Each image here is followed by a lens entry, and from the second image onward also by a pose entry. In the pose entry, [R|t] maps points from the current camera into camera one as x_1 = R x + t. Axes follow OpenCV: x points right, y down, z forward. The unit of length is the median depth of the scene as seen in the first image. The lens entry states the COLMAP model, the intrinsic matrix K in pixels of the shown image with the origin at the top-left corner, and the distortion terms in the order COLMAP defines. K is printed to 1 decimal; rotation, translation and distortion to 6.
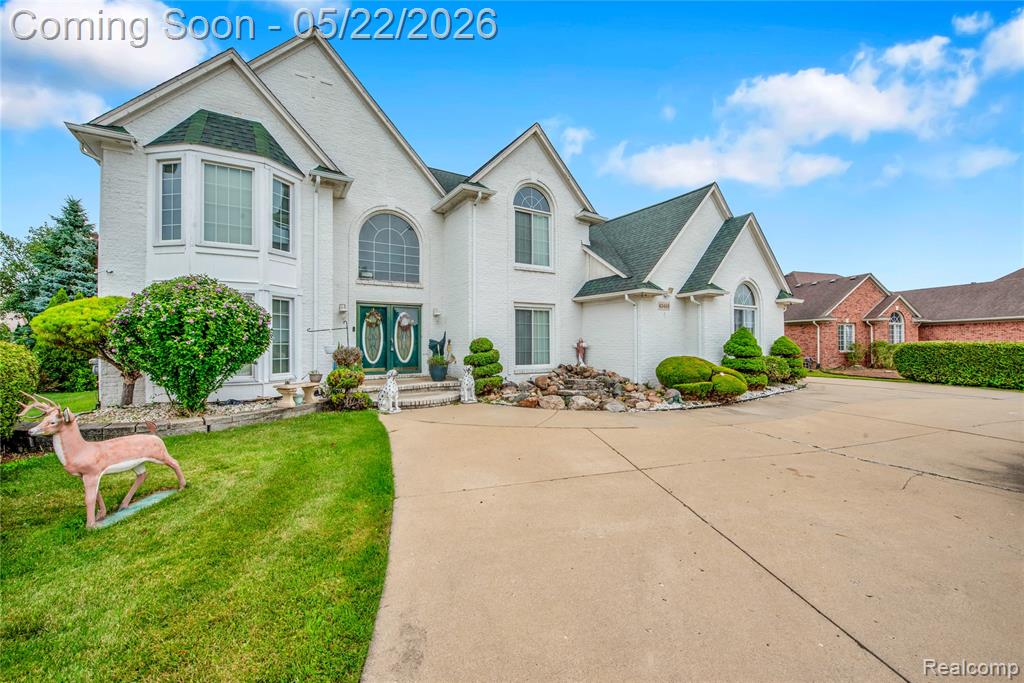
lens RADIAL K [[404.3, 0, 512.0], [0, 404.3, 341.5], [0, 0, 1]] dist [-0.000541, -0.000033]
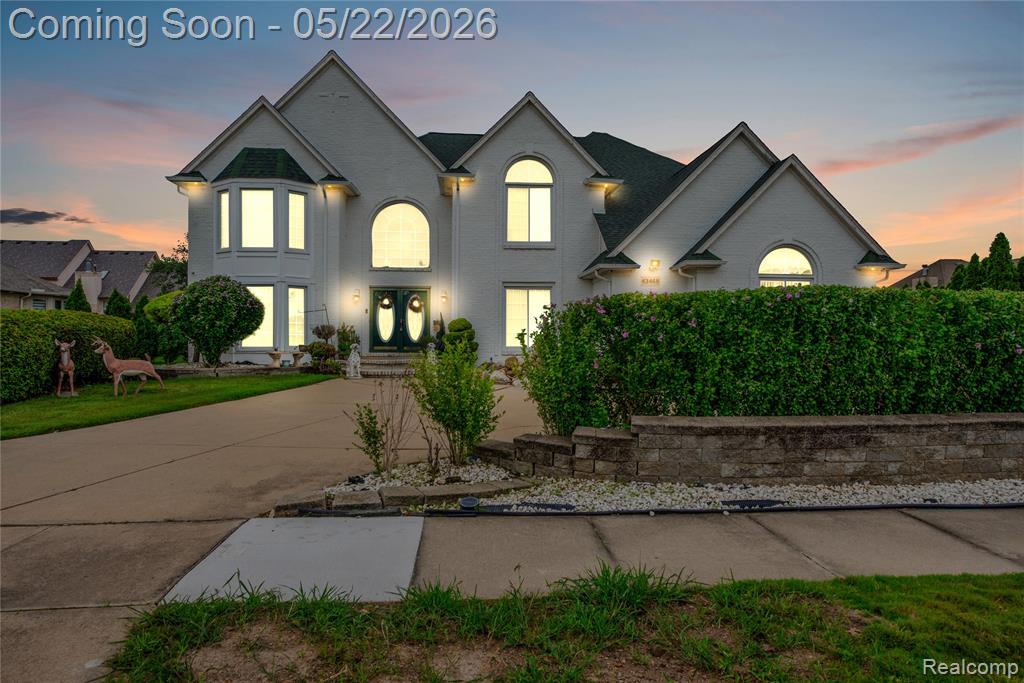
lens RADIAL K [[587.0, 0, 512.0], [0, 587.0, 341.5], [0, 0, 1]] dist [0.029304, 0.000021]
pose [[0.895235, 0.011940, -0.445435, 0.705168], [-0.004719, 0.999839, 0.017316, 0.023796], [0.445570, -0.013399, 0.895147, -0.288920]]
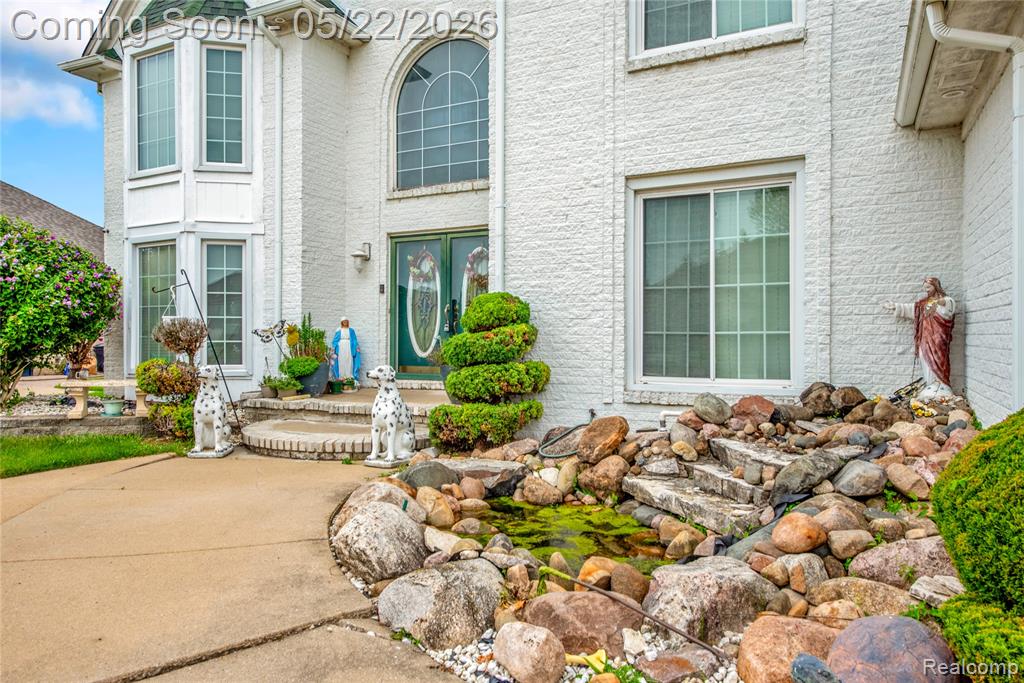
lens RADIAL K [[679.0, 0, 512.0], [0, 679.0, 341.5], [0, 0, 1]] dist [-0.002776, -0.001079]
pose [[0.525005, 0.011880, -0.851016, 0.436875], [0.006620, 0.999815, 0.018042, 0.022377], [0.851073, -0.015105, 0.524829, 0.685254]]
